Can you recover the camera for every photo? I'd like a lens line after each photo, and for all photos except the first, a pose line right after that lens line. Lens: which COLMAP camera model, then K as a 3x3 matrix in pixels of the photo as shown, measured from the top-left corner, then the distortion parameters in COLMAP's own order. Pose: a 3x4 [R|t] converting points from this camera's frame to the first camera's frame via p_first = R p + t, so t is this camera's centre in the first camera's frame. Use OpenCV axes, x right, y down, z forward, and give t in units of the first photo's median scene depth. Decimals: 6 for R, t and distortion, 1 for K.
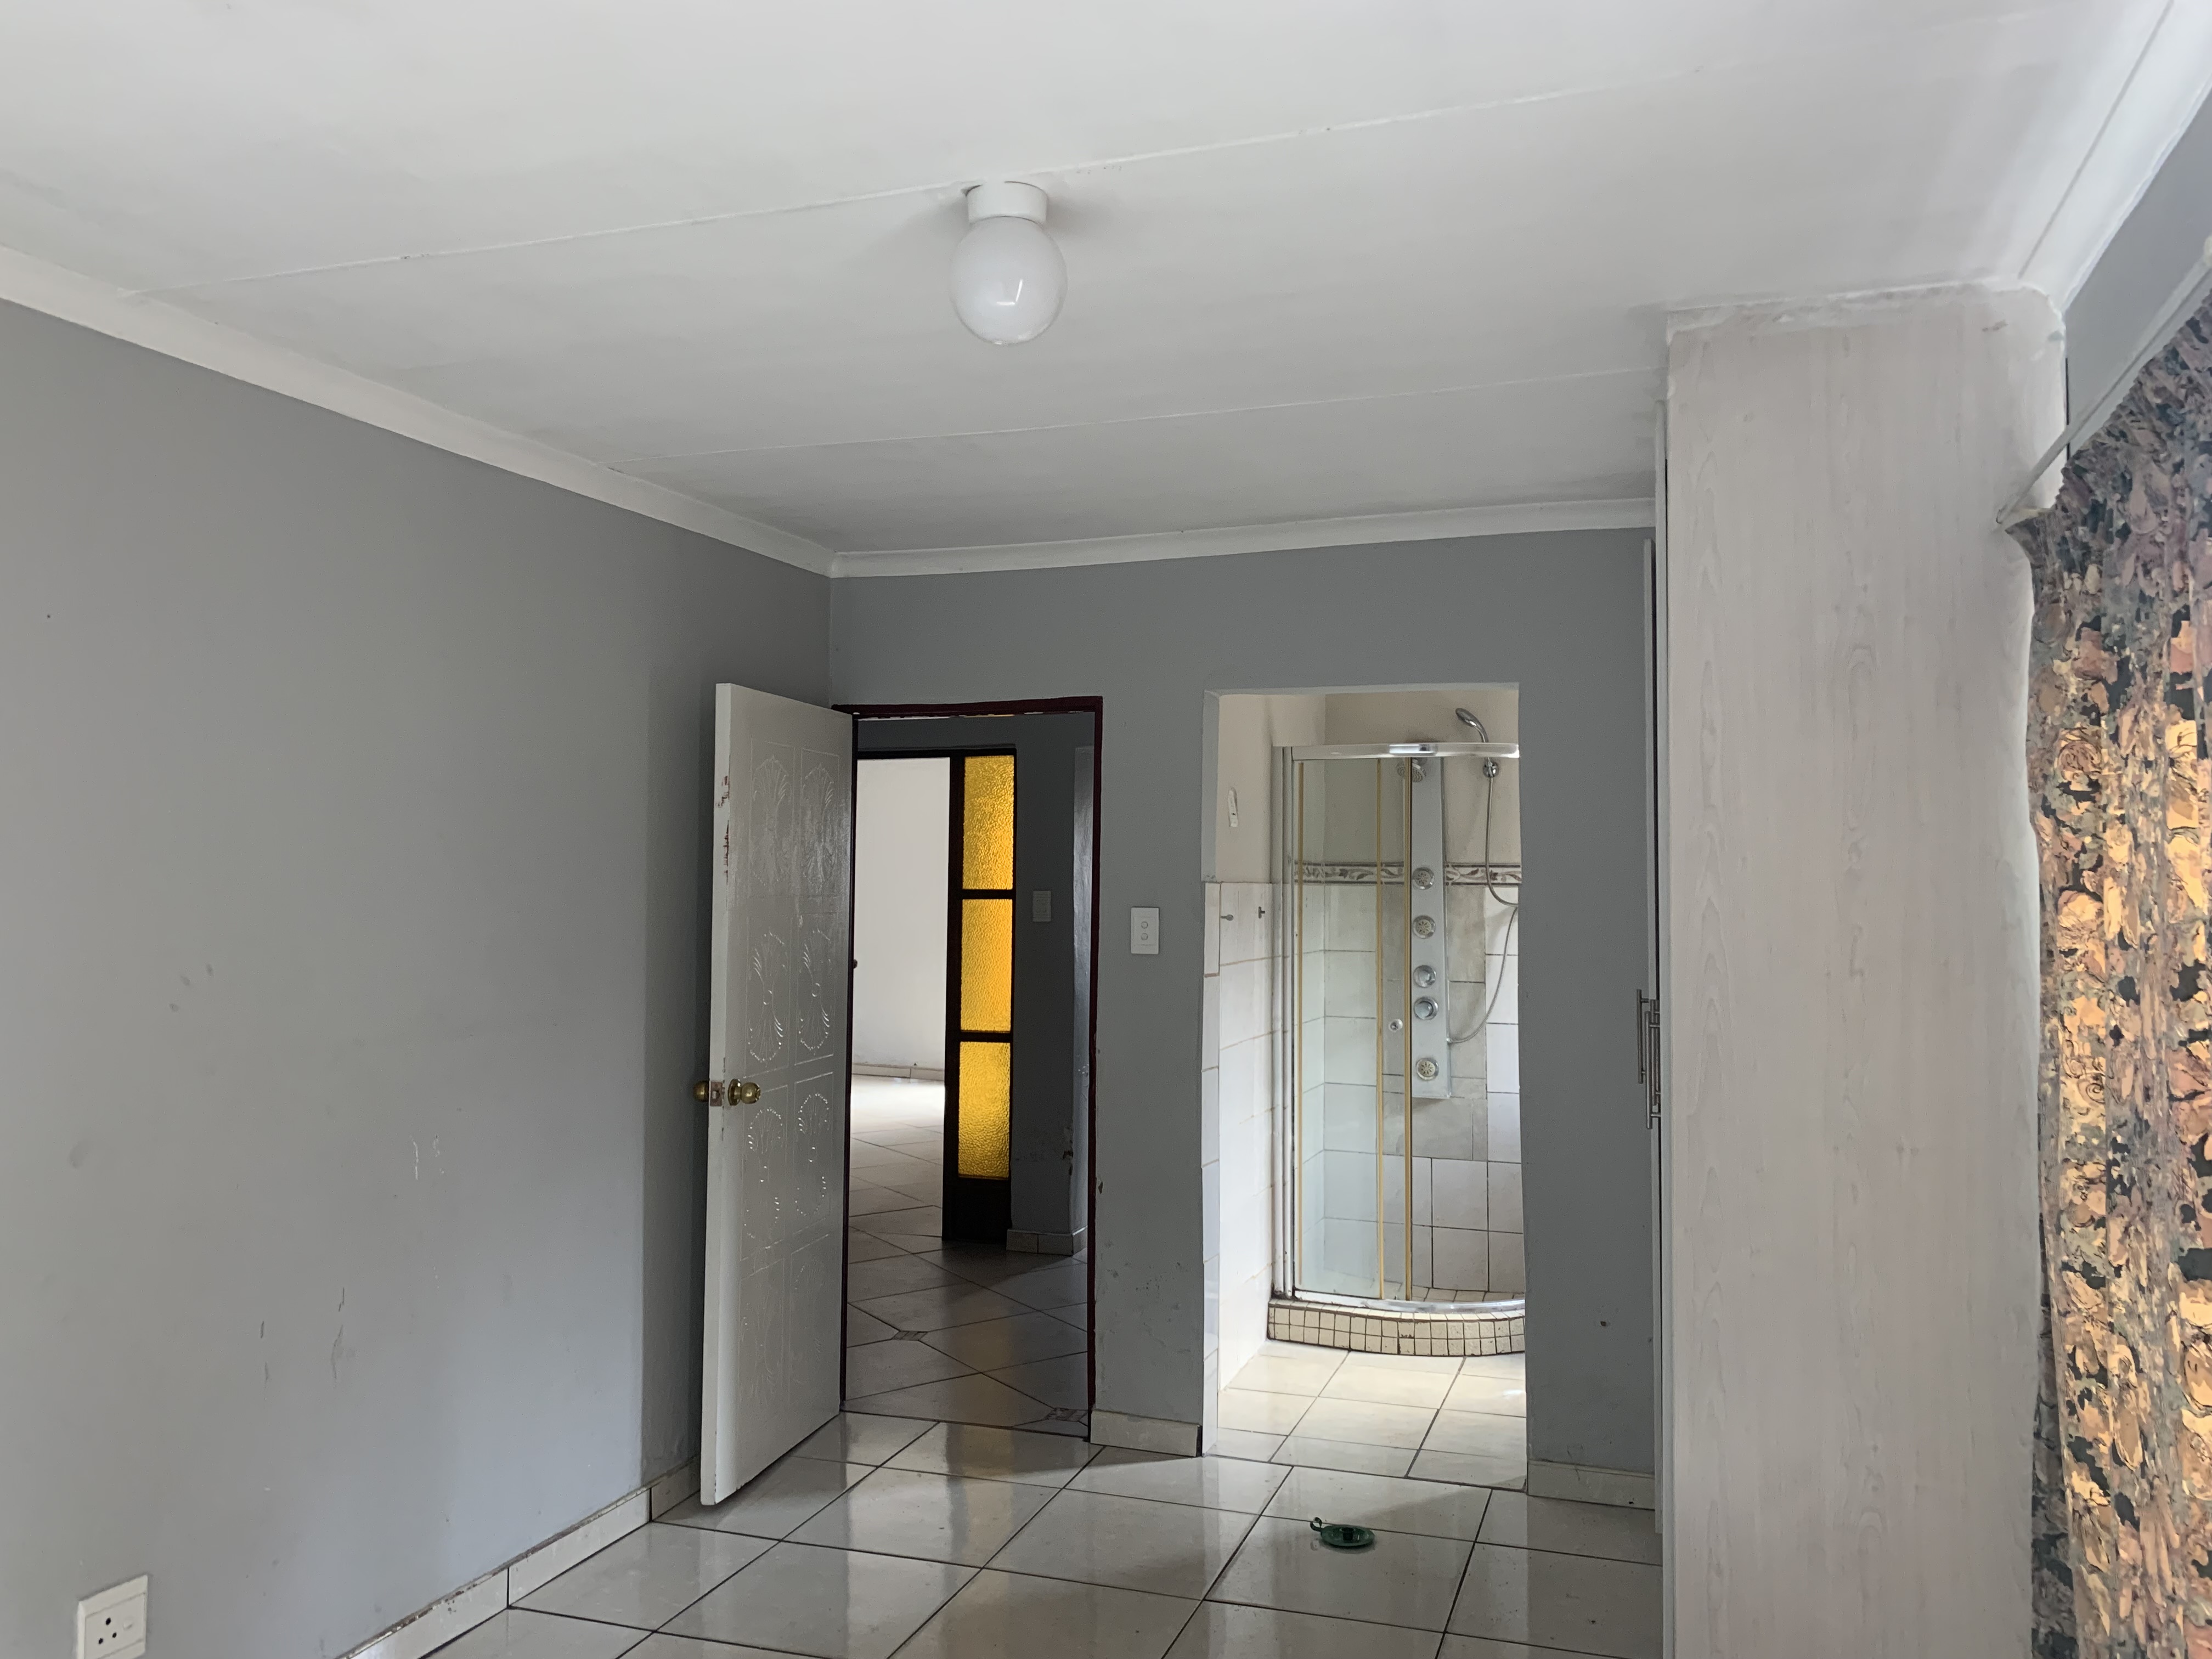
lens RADIAL K [[1700.0, 0, 1097.3], [0, 1700.0, 822.9], [0, 0, 1]] dist [0.039134, -0.047528]
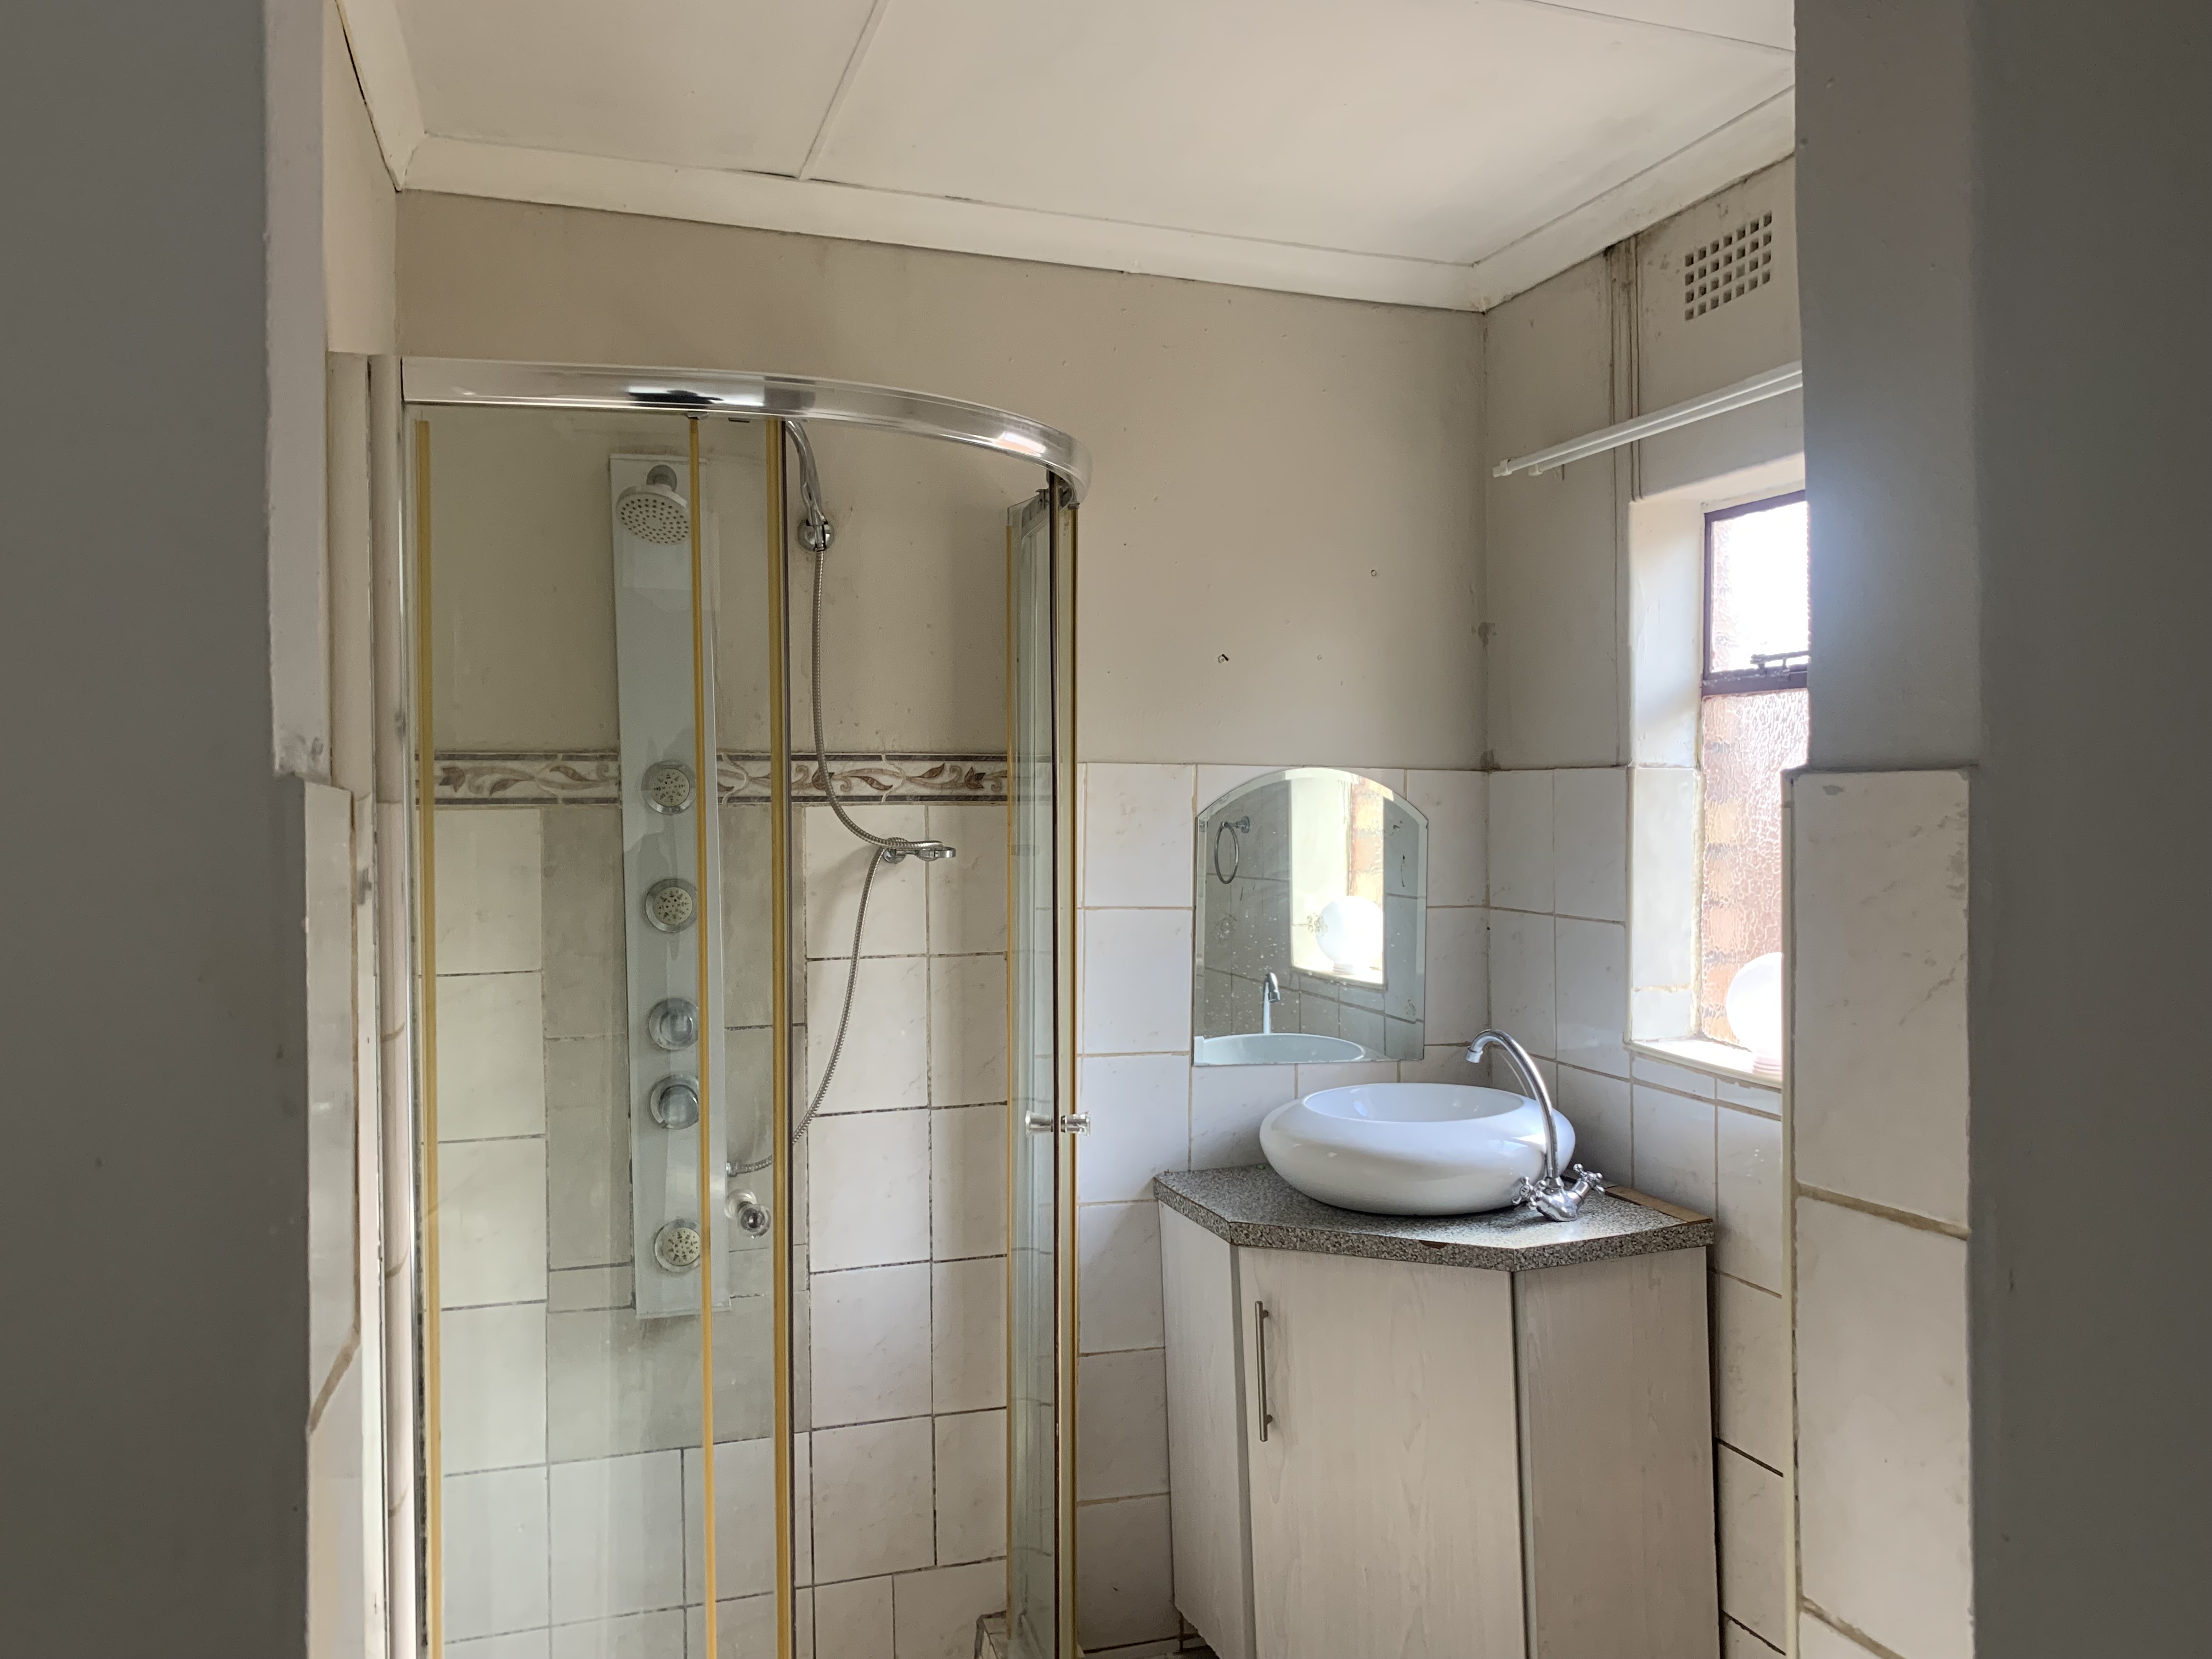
lens RADIAL K [[1700.0, 0, 1118.4], [0, 1700.0, 812.9], [0, 0, 1]] dist [0.039134, -0.047528]
pose [[0.776671, -0.019013, 0.629620, 0.024289], [-0.004323, 0.999360, 0.035511, 0.033870], [-0.629892, -0.030302, 0.776091, 0.880565]]
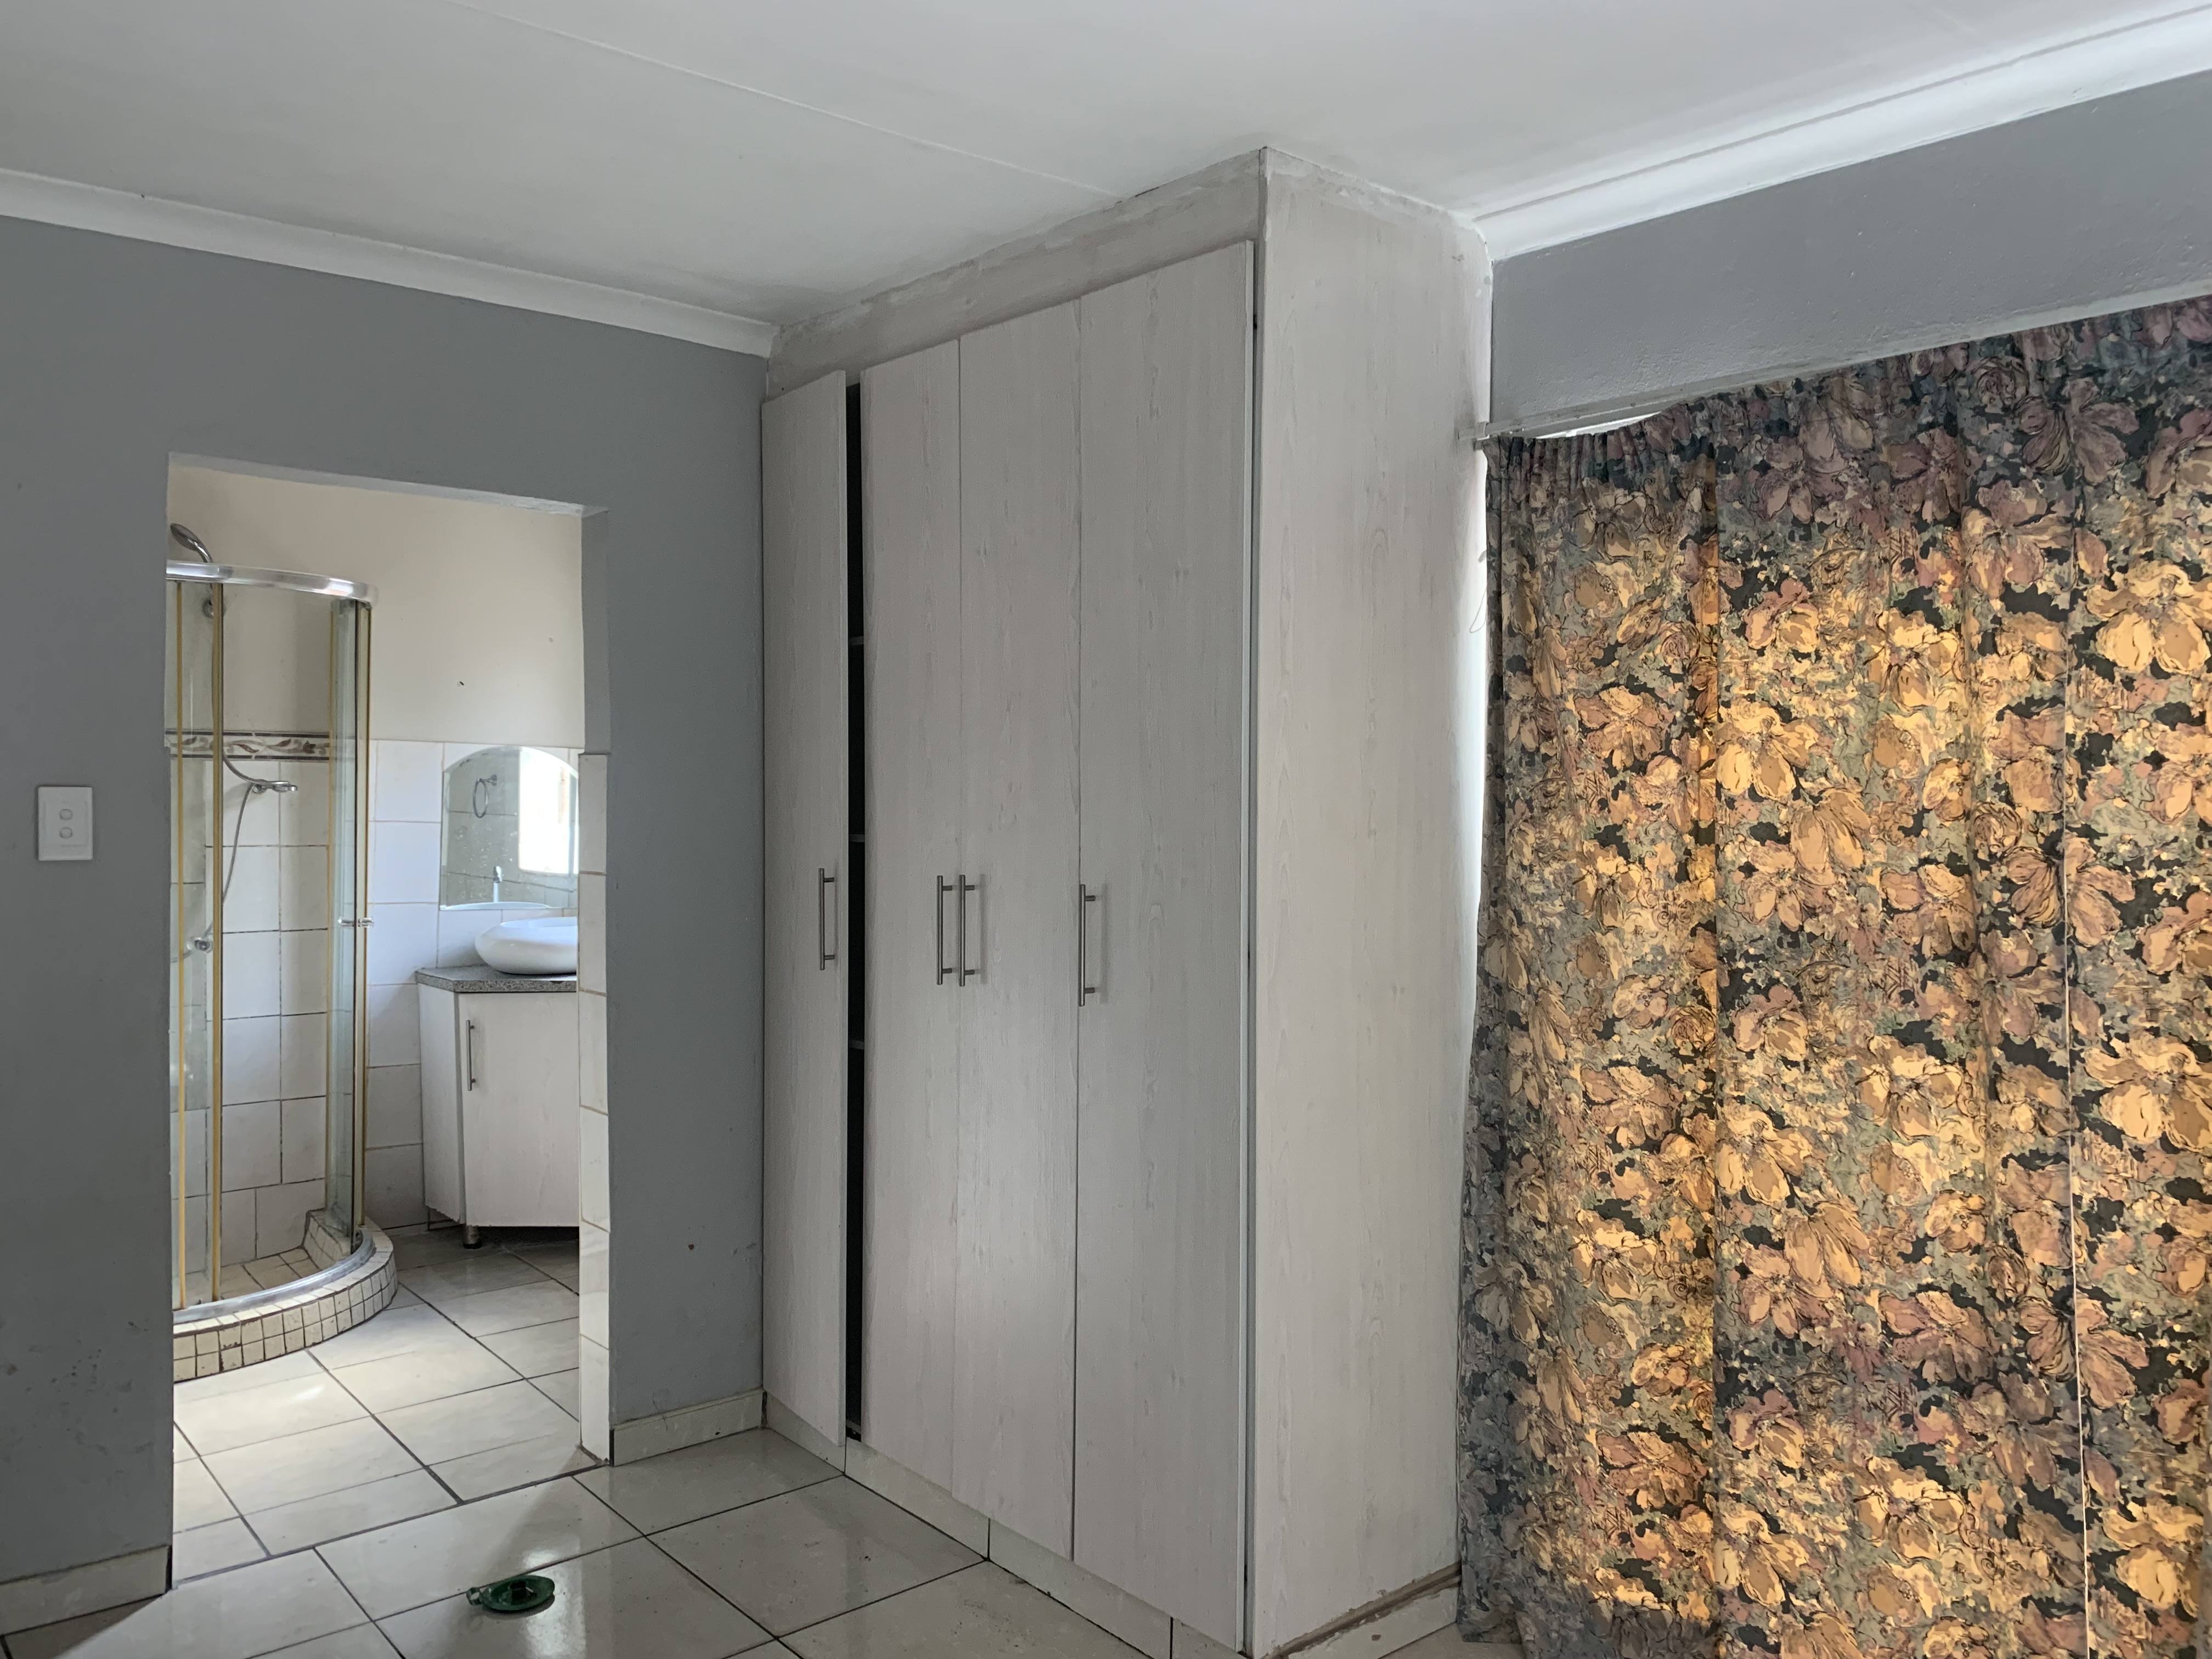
lens RADIAL K [[1700.0, 0, 1082.7], [0, 1700.0, 828.3], [0, 0, 1]] dist [0.039134, -0.047528]
pose [[0.509105, -0.026966, 0.860282, -0.346153], [-0.033777, 0.998113, 0.051276, 0.021529], [-0.860041, -0.055163, 0.507234, 0.369944]]
